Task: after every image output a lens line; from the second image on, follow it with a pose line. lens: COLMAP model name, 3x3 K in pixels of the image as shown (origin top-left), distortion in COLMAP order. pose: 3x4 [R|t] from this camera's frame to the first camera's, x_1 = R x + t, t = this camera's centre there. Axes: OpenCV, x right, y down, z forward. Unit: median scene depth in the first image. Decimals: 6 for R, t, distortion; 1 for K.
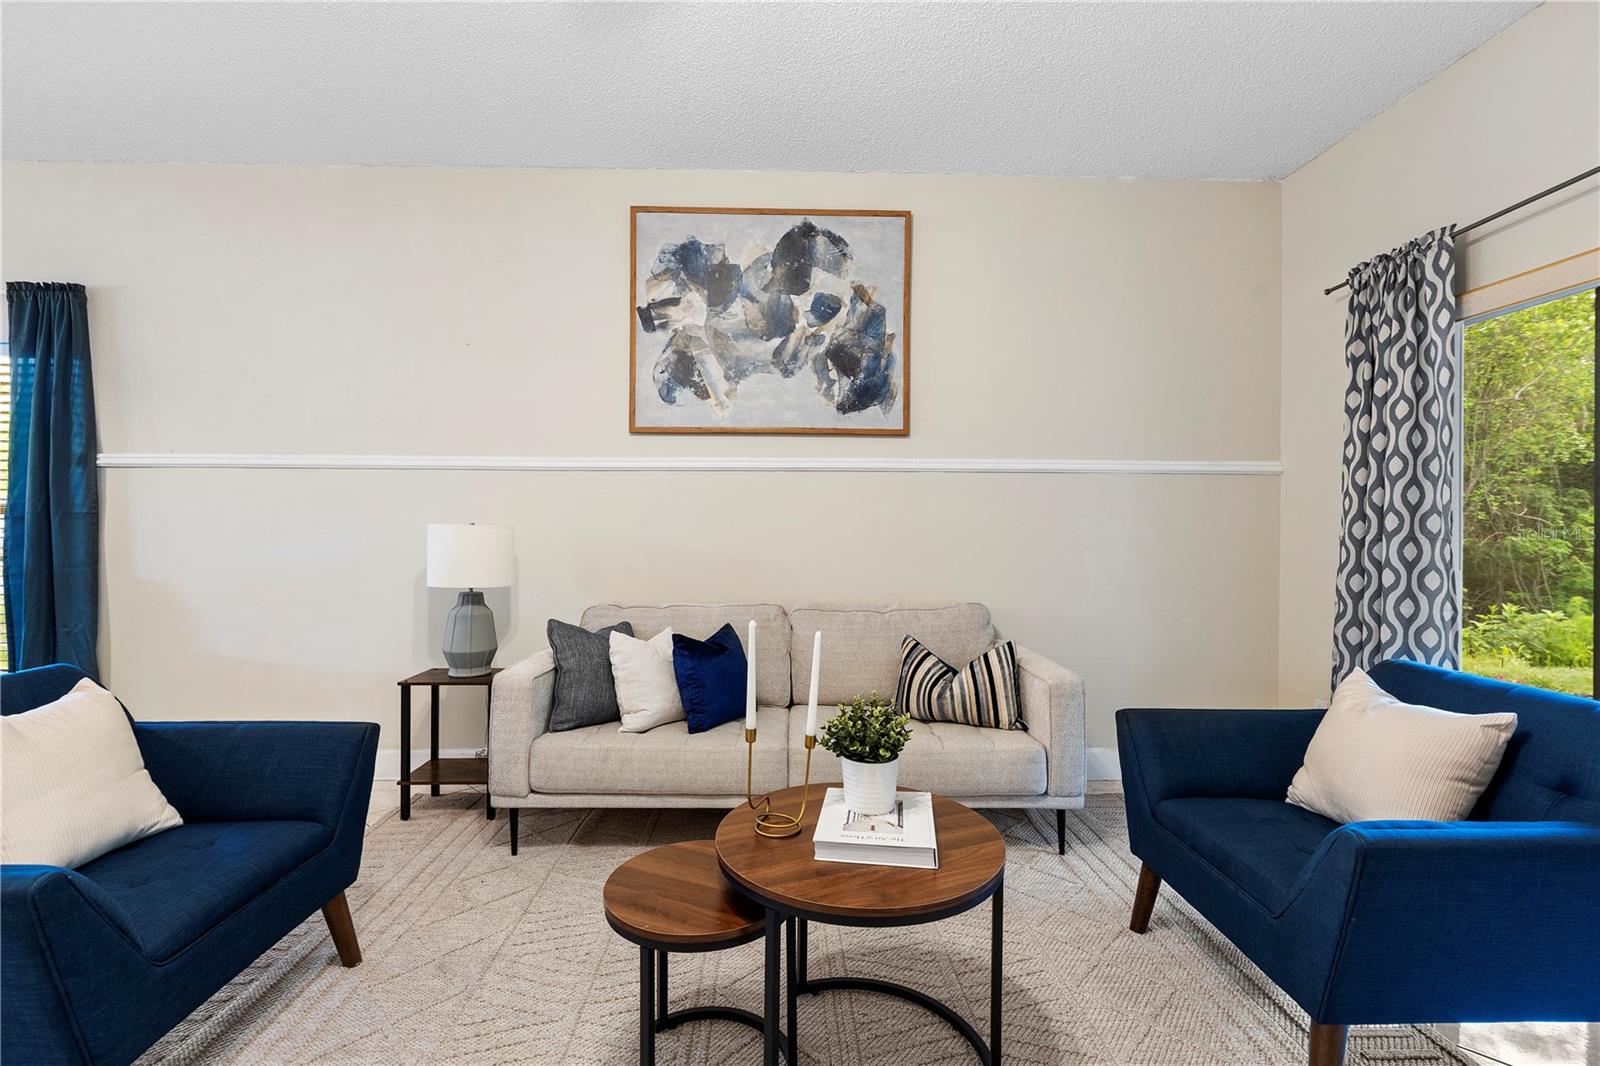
lens RADIAL K [[723.6, 0, 792.7], [0, 723.6, 527.1], [0, 0, 1]] dist [-0.003059, 0.000225]
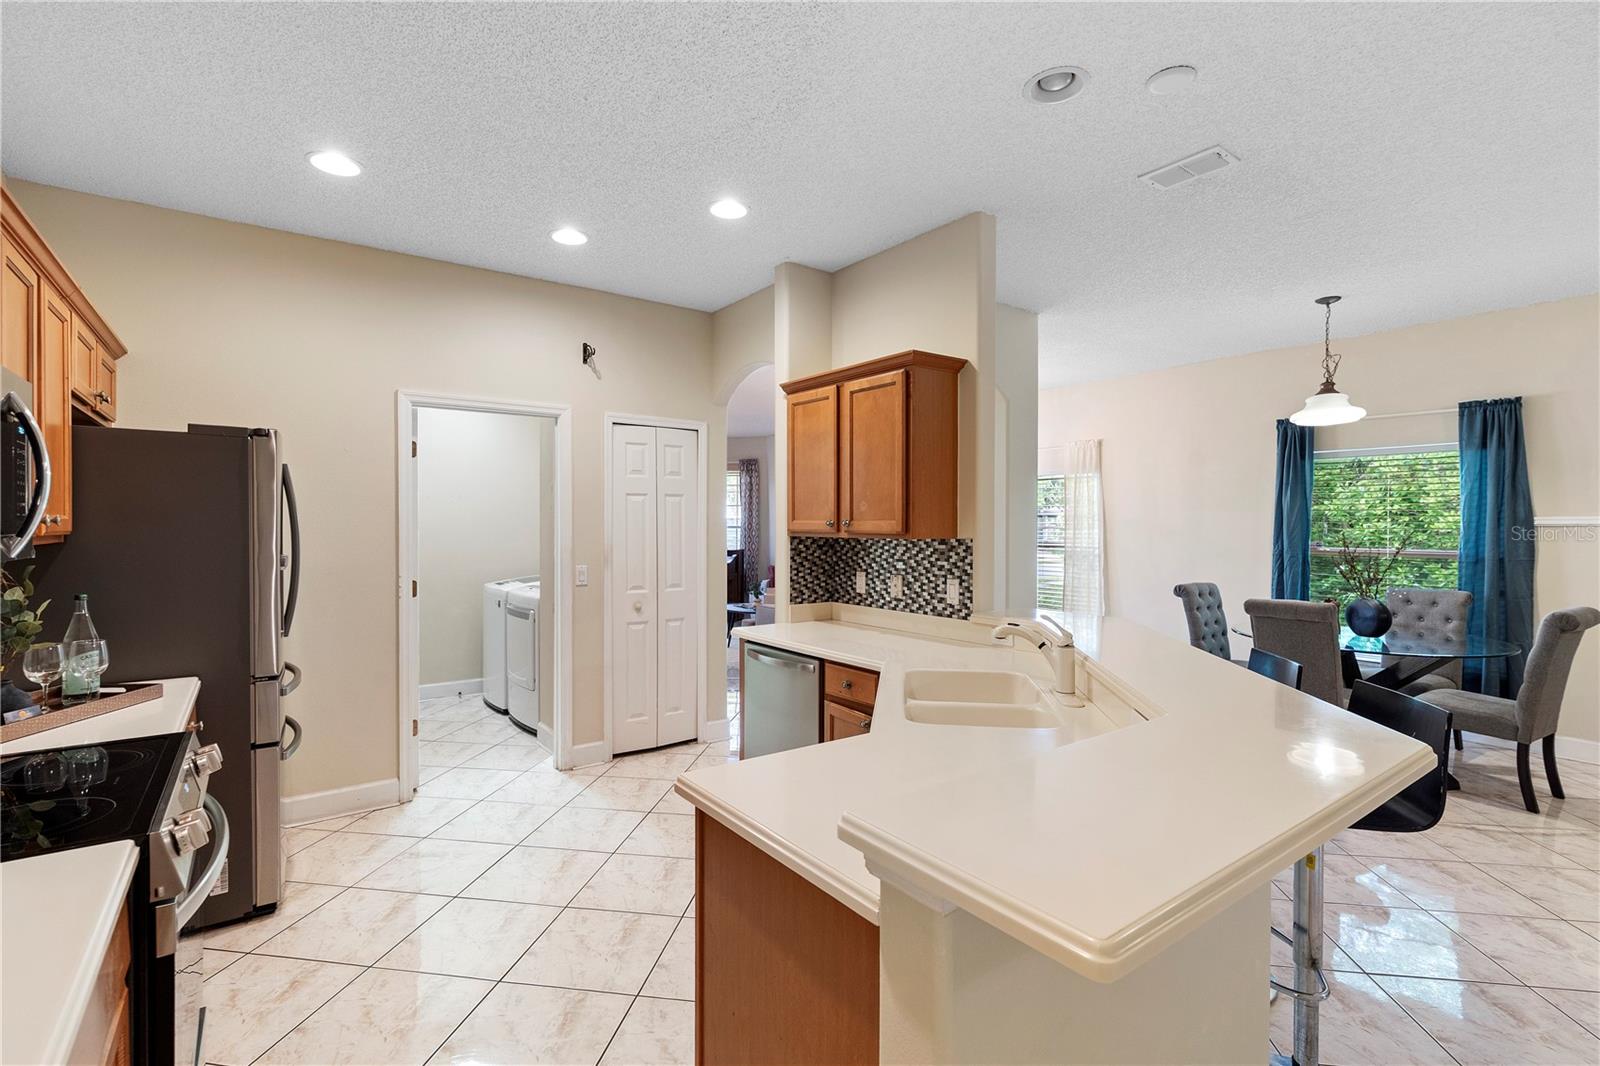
lens RADIAL K [[726.8, 0, 795.2], [0, 726.8, 534.6], [0, 0, 1]] dist [-0.006104, 0.003197]
pose [[0.583848, 0.004588, -0.811850, -0.658439], [0.001239, 0.999978, 0.006542, -0.078928], [0.811862, -0.004826, 0.583829, -0.945980]]
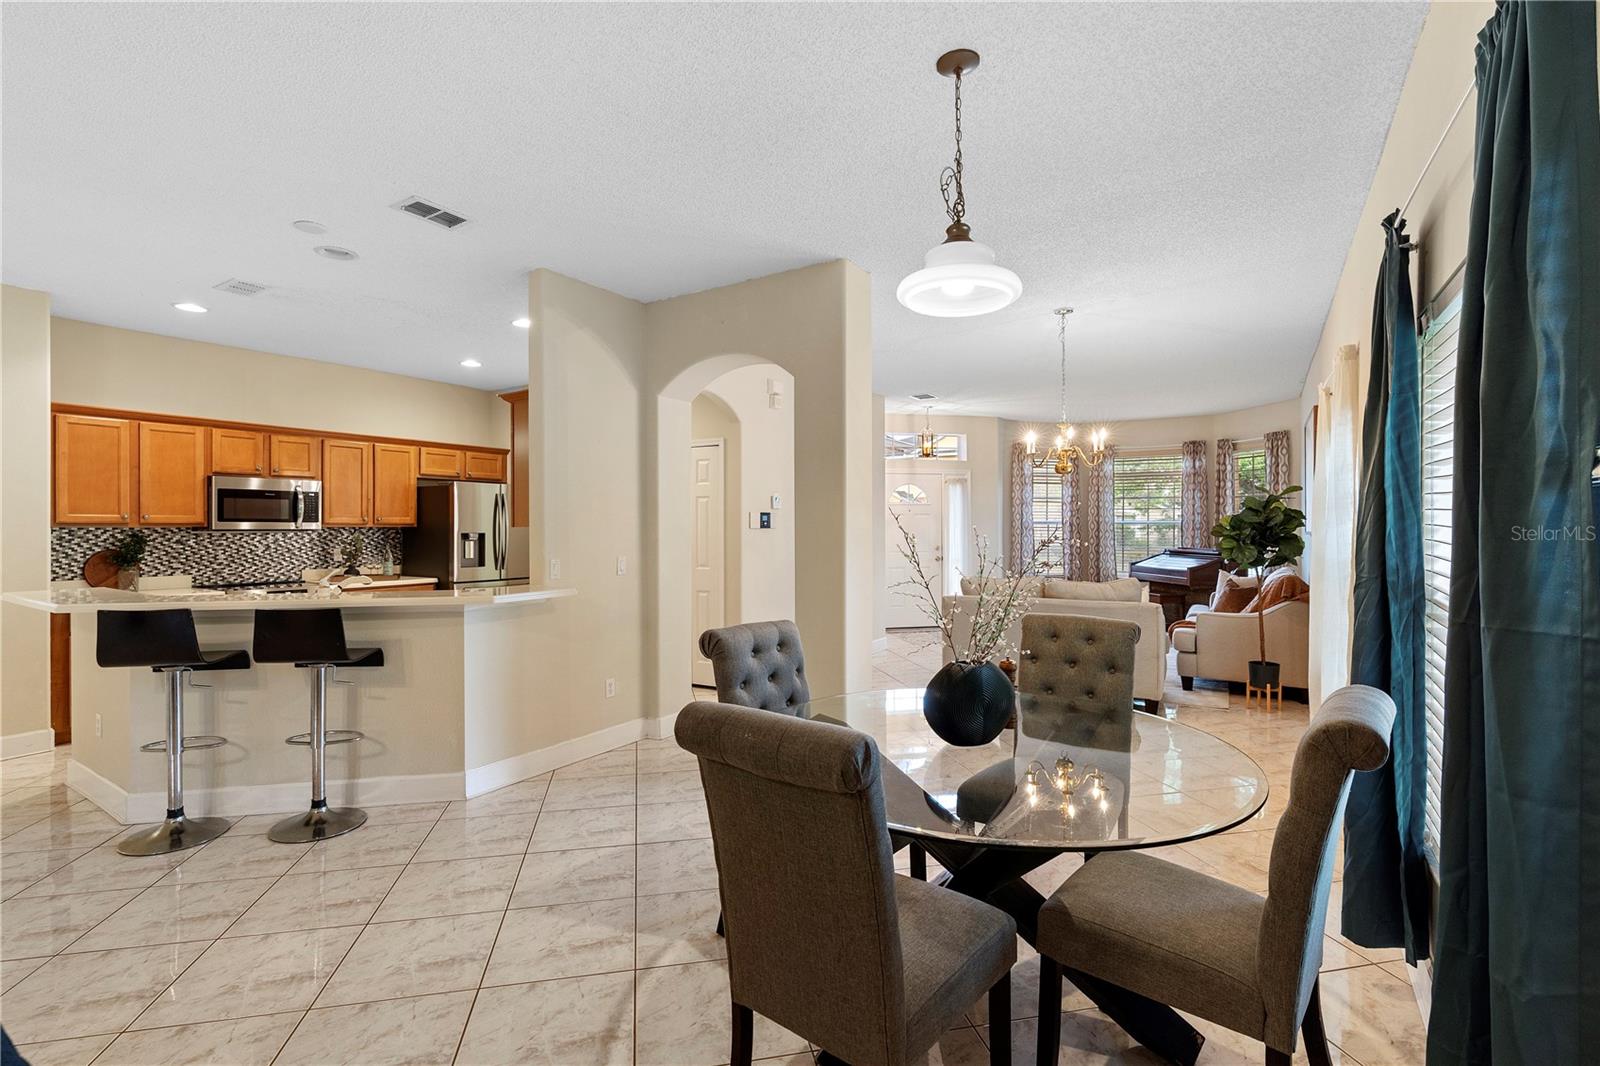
lens RADIAL K [[727.4, 0, 796.1], [0, 727.4, 531.3], [0, 0, 1]] dist [-0.002010, -0.000057]
pose [[-0.550489, 0.000137, -0.834842, -0.518955], [-0.004284, 0.999986, 0.002990, -0.065240], [0.834831, 0.005222, -0.550481, 0.880889]]
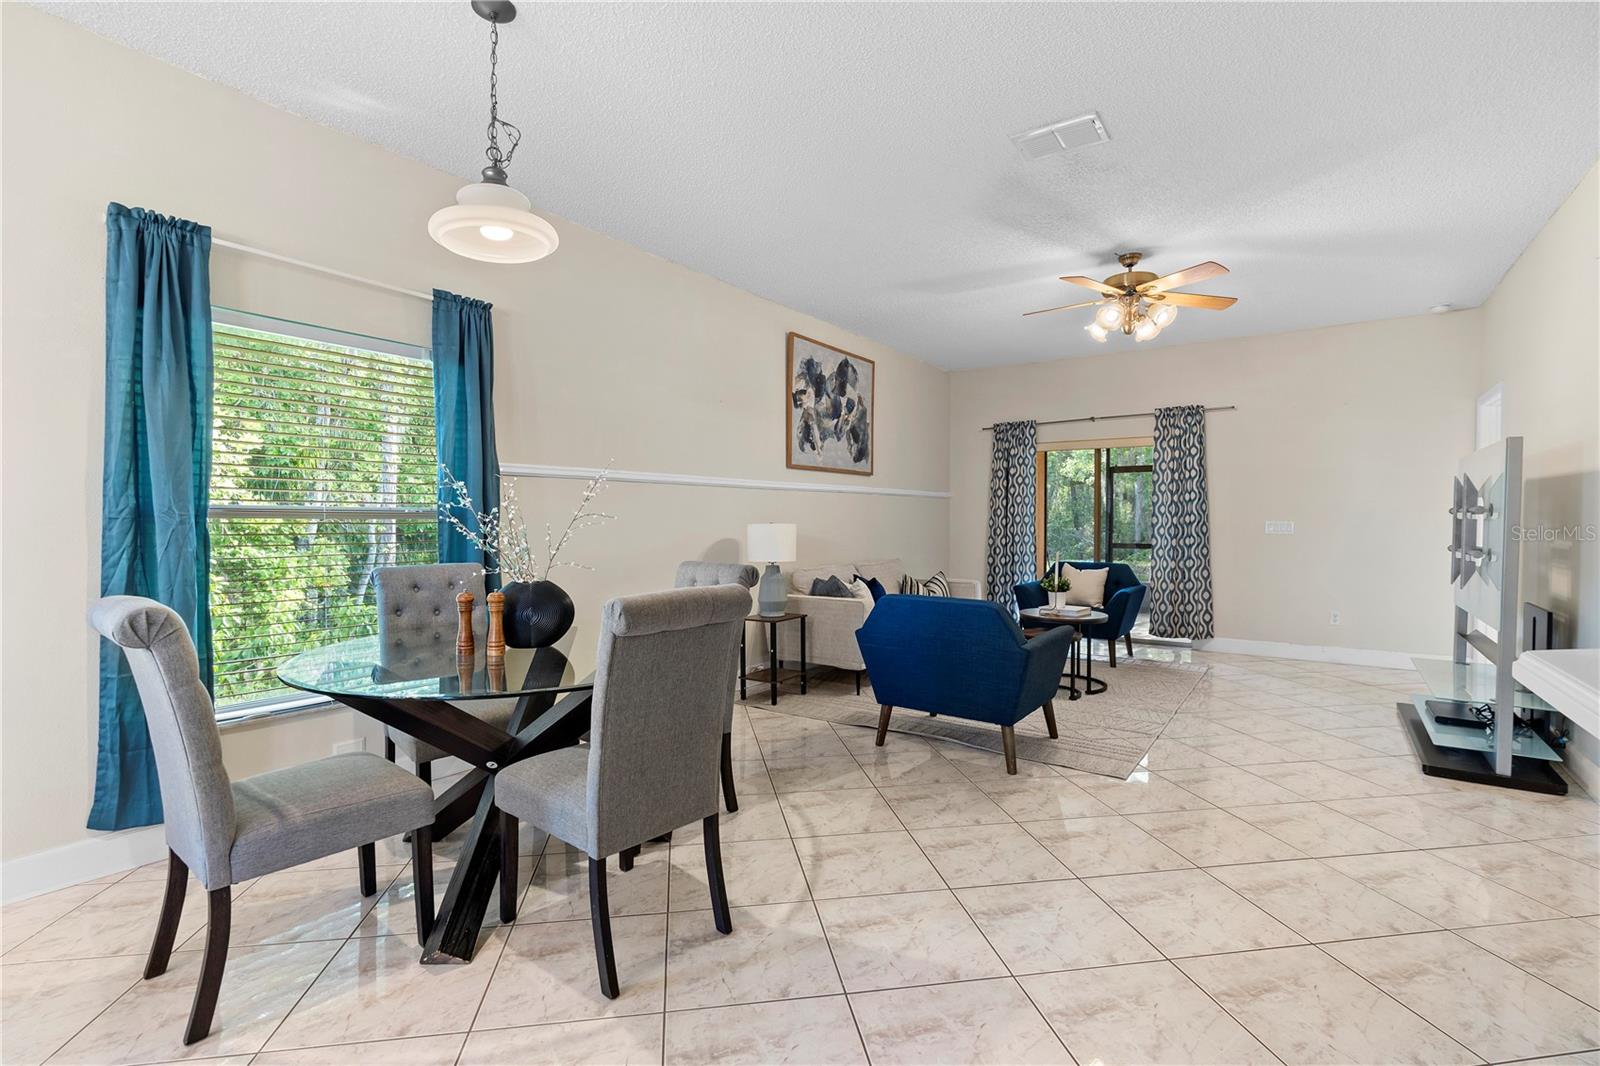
lens RADIAL K [[726.1, 0, 793.9], [0, 726.1, 530.9], [0, 0, 1]] dist [-0.006363, 0.005030]
pose [[0.598739, -0.020129, 0.800691, -1.559871], [0.005128, 0.999760, 0.021299, -0.019985], [-0.800928, -0.008646, 0.598699, -0.010999]]
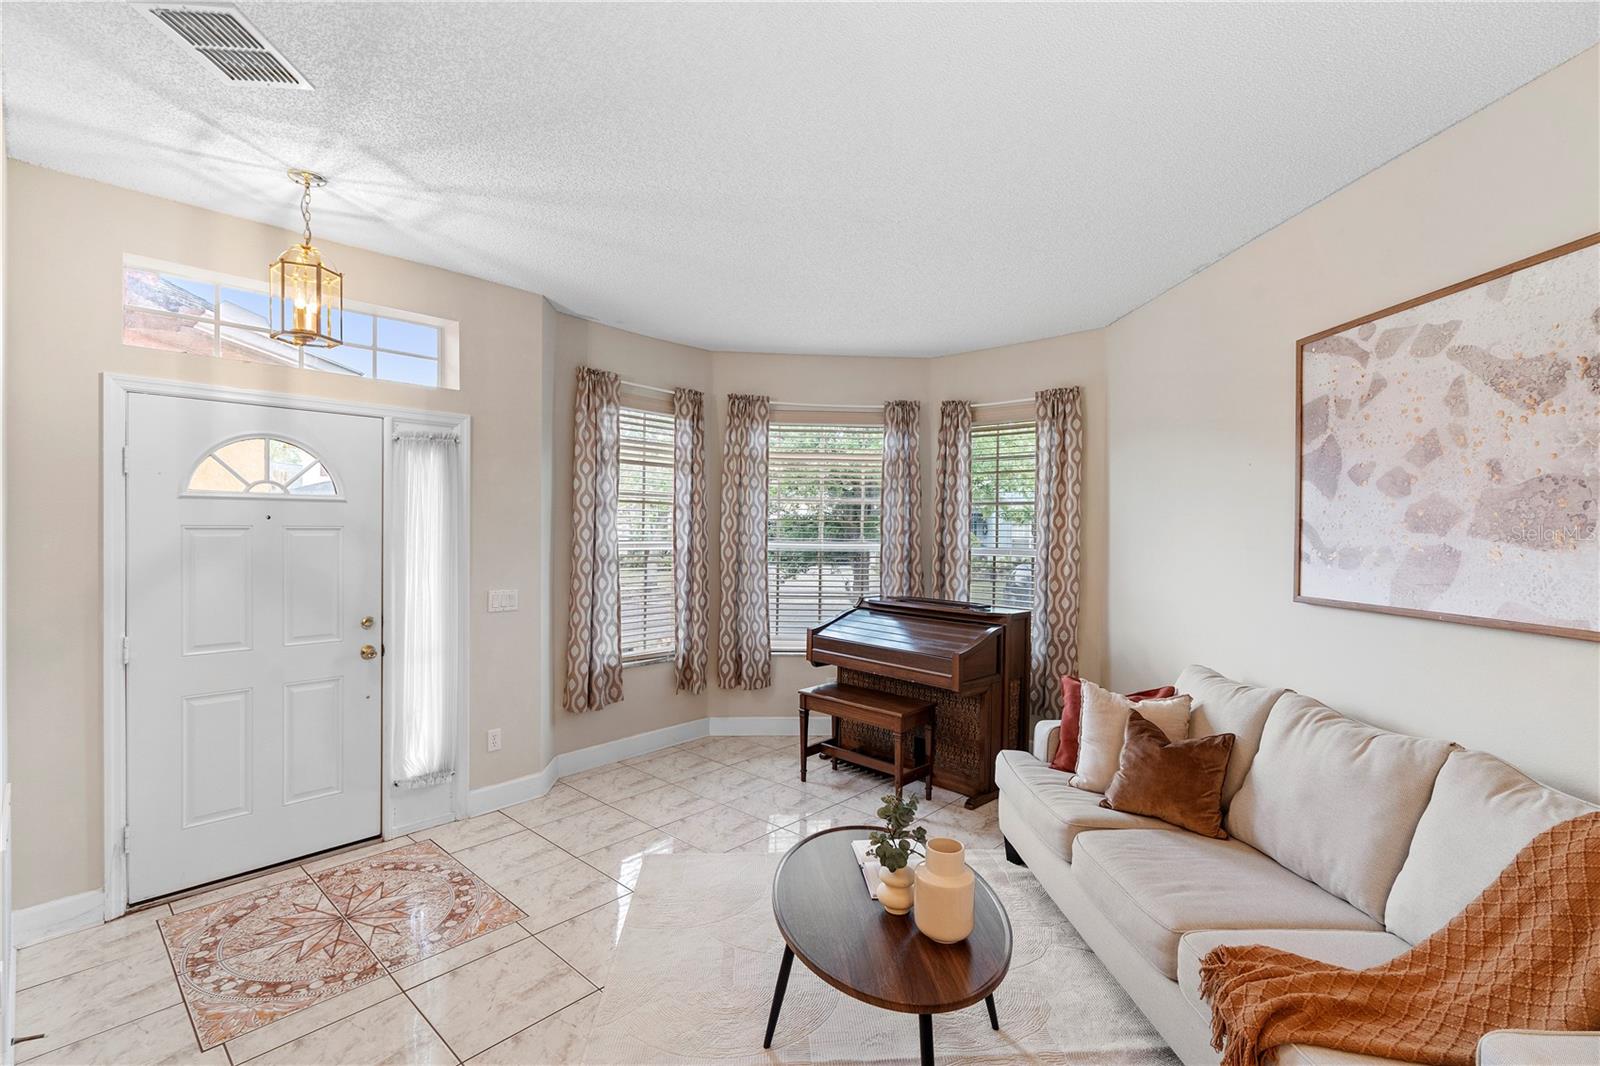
lens RADIAL K [[726.1, 0, 793.9], [0, 726.1, 530.9], [0, 0, 1]] dist [-0.006363, 0.005030]
pose [[0.026879, 0.000275, -0.999639, -2.189344], [-0.013908, 0.999903, -0.000099, -0.131744], [0.999542, 0.013905, 0.026880, 0.337284]]
